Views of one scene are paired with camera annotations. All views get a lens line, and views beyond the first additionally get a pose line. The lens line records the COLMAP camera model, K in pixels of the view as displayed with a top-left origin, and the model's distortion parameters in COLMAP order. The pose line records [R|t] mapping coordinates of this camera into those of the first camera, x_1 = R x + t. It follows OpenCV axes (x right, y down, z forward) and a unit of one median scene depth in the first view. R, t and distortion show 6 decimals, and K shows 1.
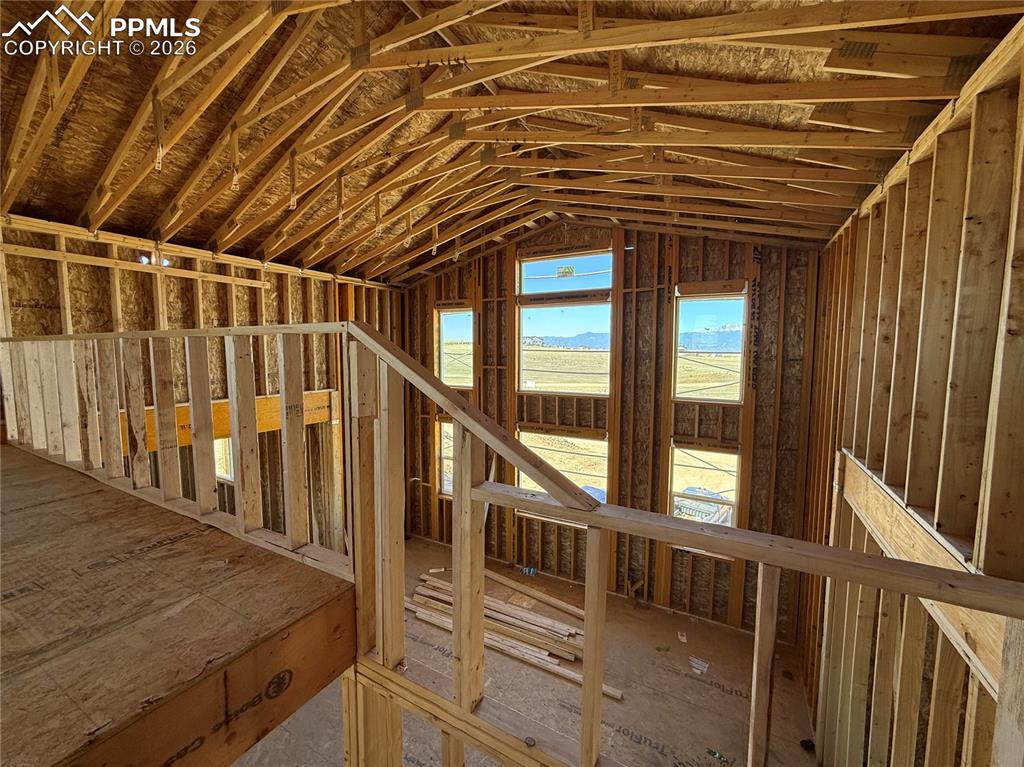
lens RADIAL K [[408.8, 0, 512.7], [0, 408.8, 379.3], [0, 0, 1]] dist [-0.001880, 0.000343]
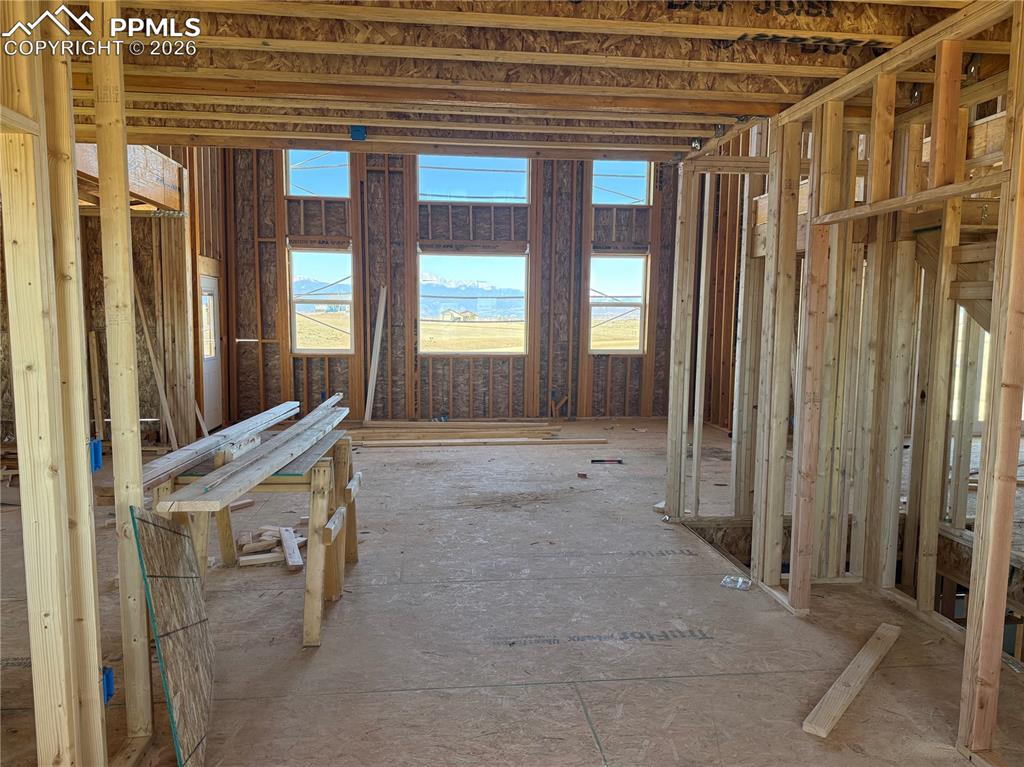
lens RADIAL K [[719.7, 0, 510.1], [0, 719.7, 387.5], [0, 0, 1]] dist [0.061055, -0.072800]
pose [[0.806334, -0.050207, 0.589326, -0.293930], [0.039922, 0.998738, 0.030463, 0.152006], [-0.590112, -0.001036, 0.807321, -0.112218]]
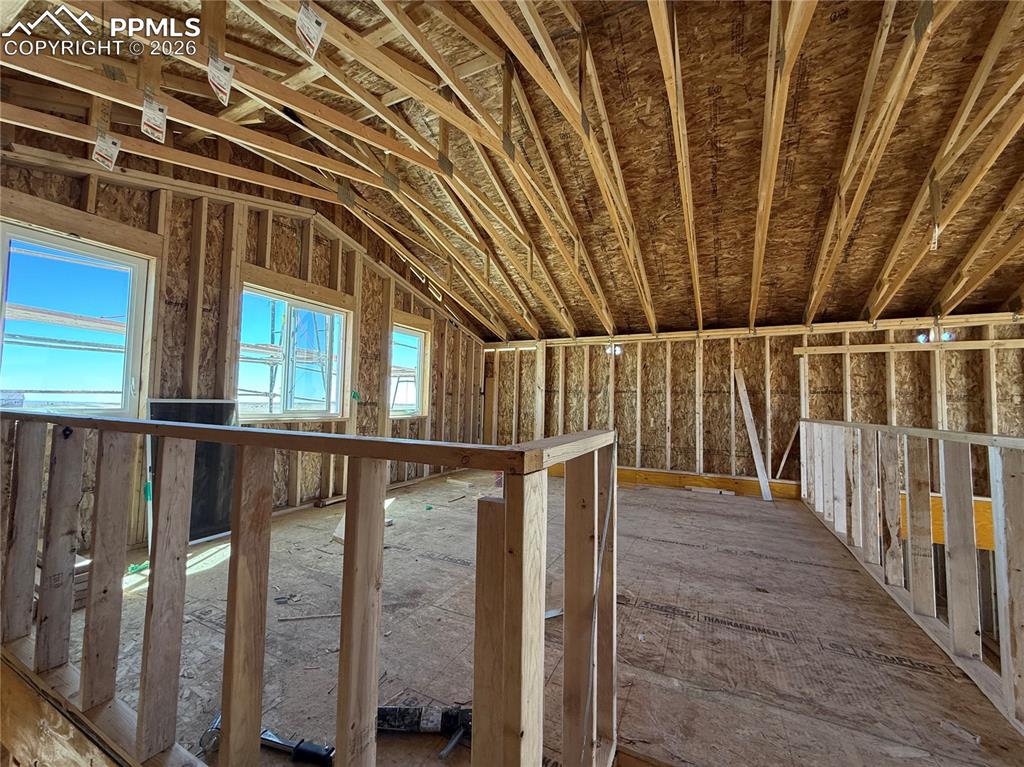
lens RADIAL K [[408.8, 0, 507.1], [0, 408.8, 381.6], [0, 0, 1]] dist [-0.001880, 0.000343]
pose [[0.031393, -0.057021, -0.997879, 0.037416], [-0.101949, 0.992982, -0.059949, -0.040615], [0.994294, 0.103614, 0.025360, 0.007166]]
